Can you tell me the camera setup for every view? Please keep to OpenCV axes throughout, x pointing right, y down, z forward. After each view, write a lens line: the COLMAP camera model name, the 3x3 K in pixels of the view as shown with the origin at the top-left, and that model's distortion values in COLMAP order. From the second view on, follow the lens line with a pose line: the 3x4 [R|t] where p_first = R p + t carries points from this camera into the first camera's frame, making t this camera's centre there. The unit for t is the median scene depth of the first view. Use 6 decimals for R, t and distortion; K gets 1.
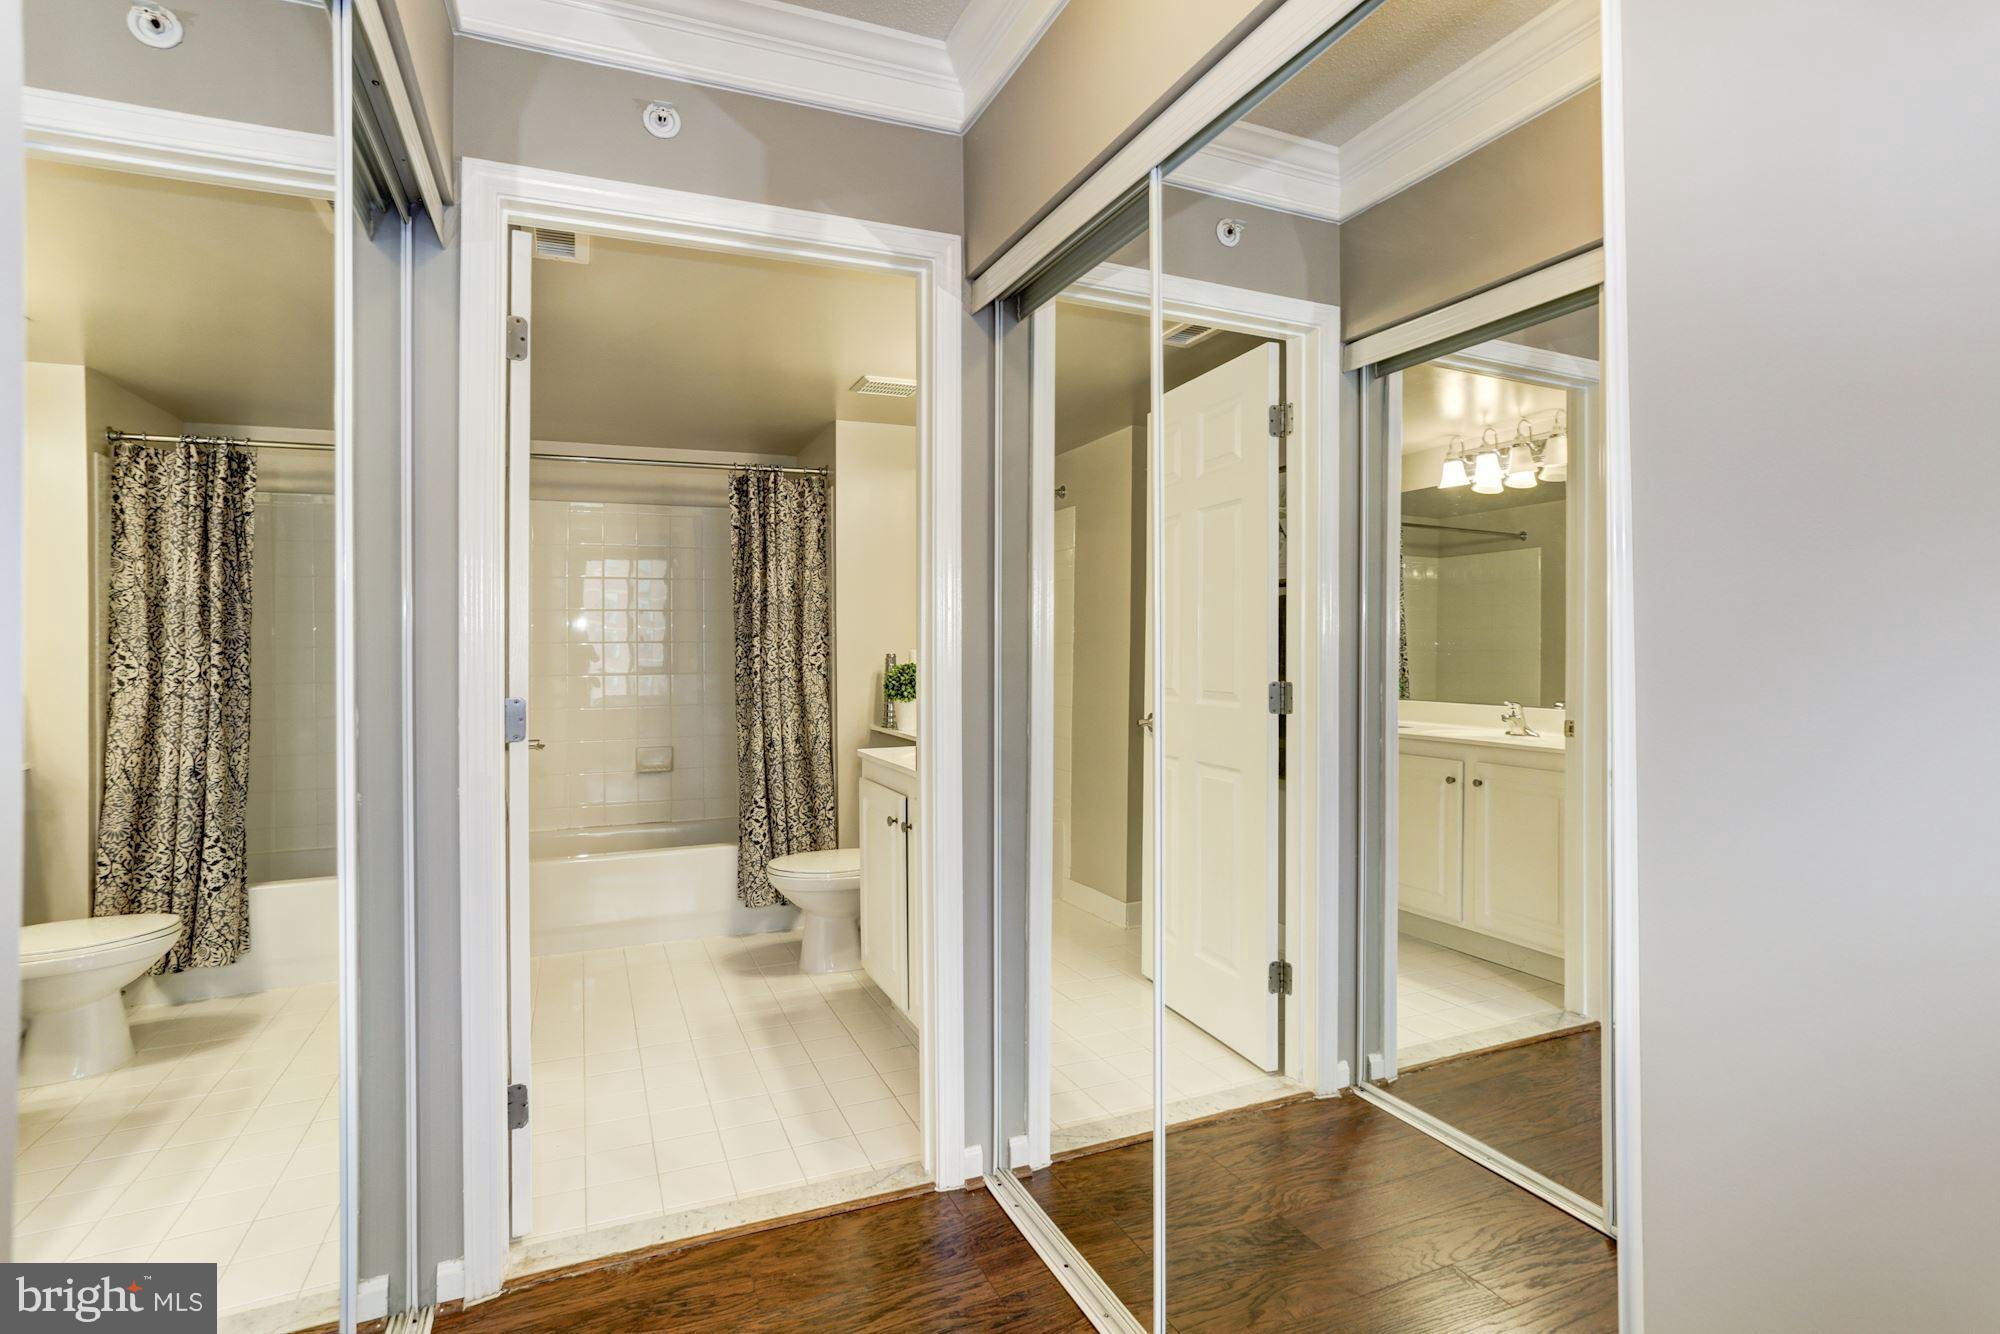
lens RADIAL K [[964.7, 0, 1015.2], [0, 964.7, 647.1], [0, 0, 1]] dist [-0.000452, 0.004652]
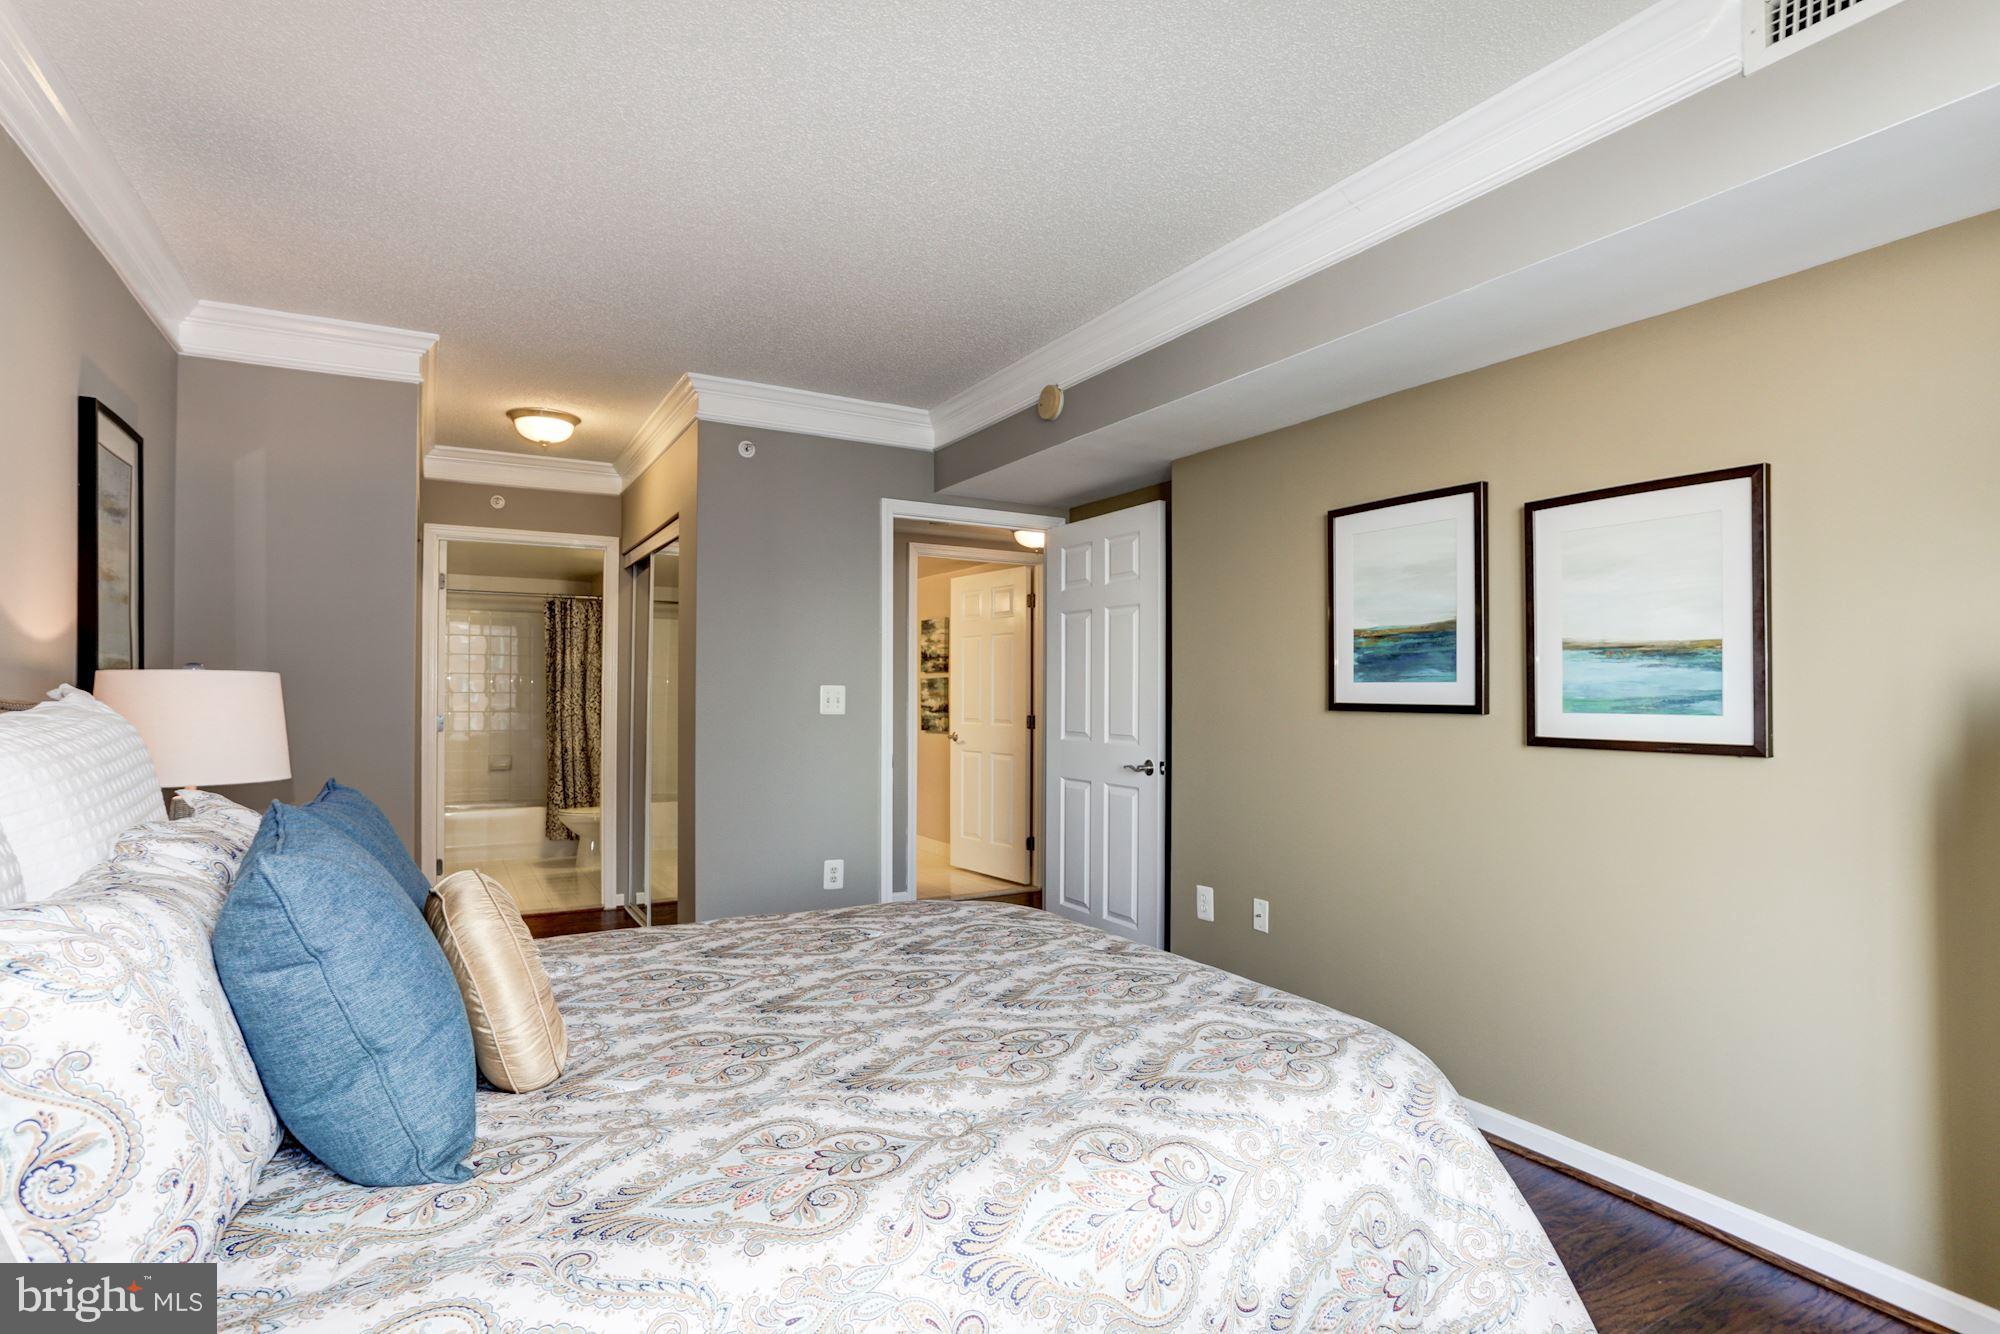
lens RADIAL K [[964.7, 0, 980.7], [0, 964.7, 685.3], [0, 0, 1]] dist [-0.000452, 0.004652]
pose [[0.996110, 0.004051, 0.088028, 0.356092], [-0.003415, 0.999967, -0.007381, -0.011680], [-0.088055, 0.007051, 0.996091, -0.857977]]
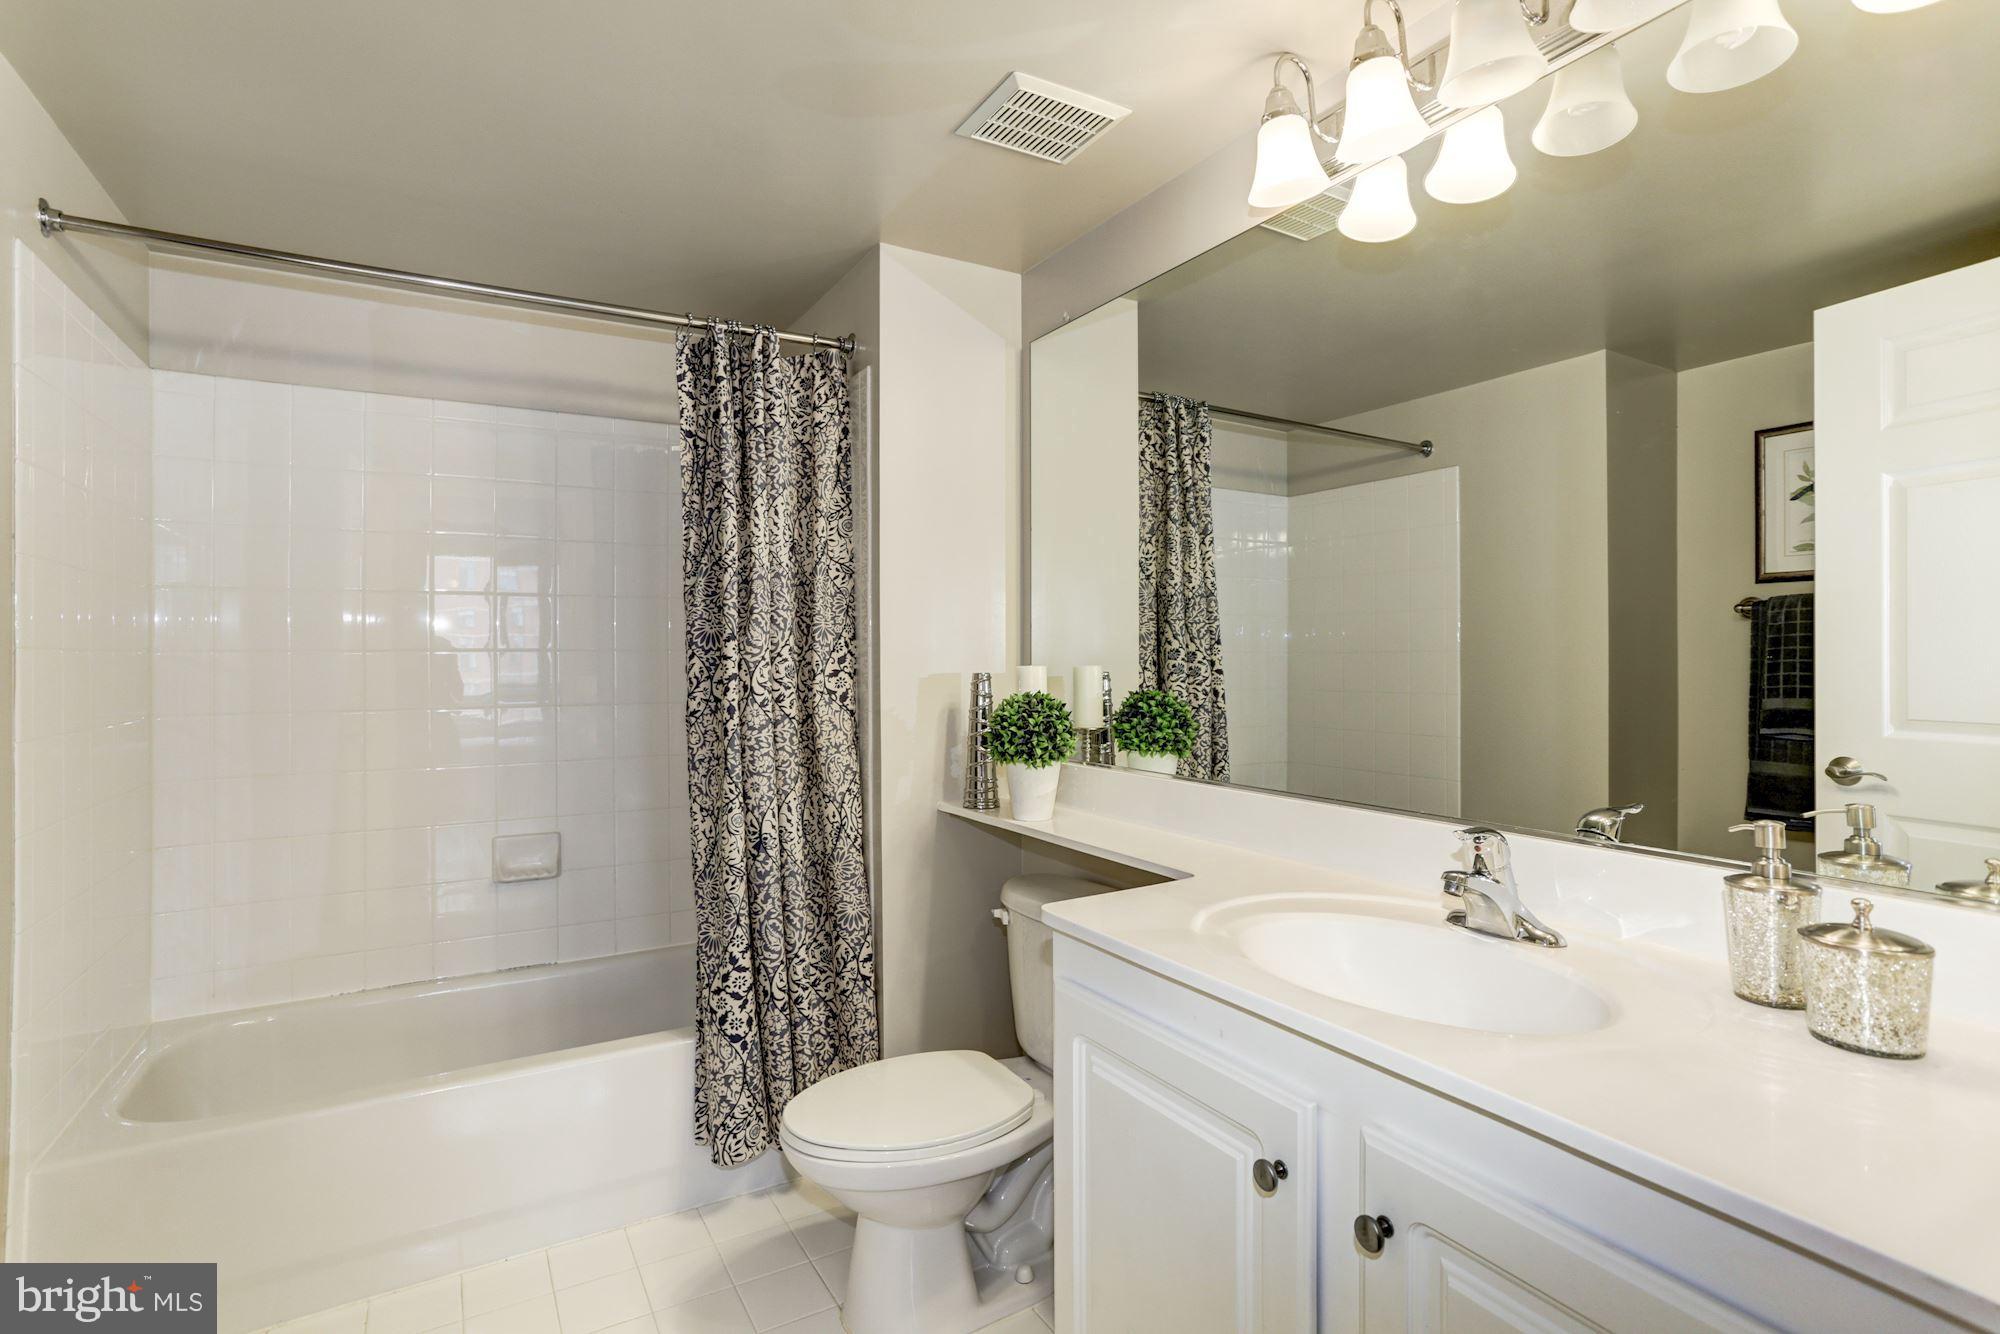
lens RADIAL K [[964.7, 0, 991.6], [0, 964.7, 665.6], [0, 0, 1]] dist [-0.000452, 0.004652]
pose [[0.995466, 0.004205, 0.095030, -0.174892], [-0.004790, 0.999971, 0.005928, -0.000609], [-0.095002, -0.006356, 0.995457, 0.457954]]
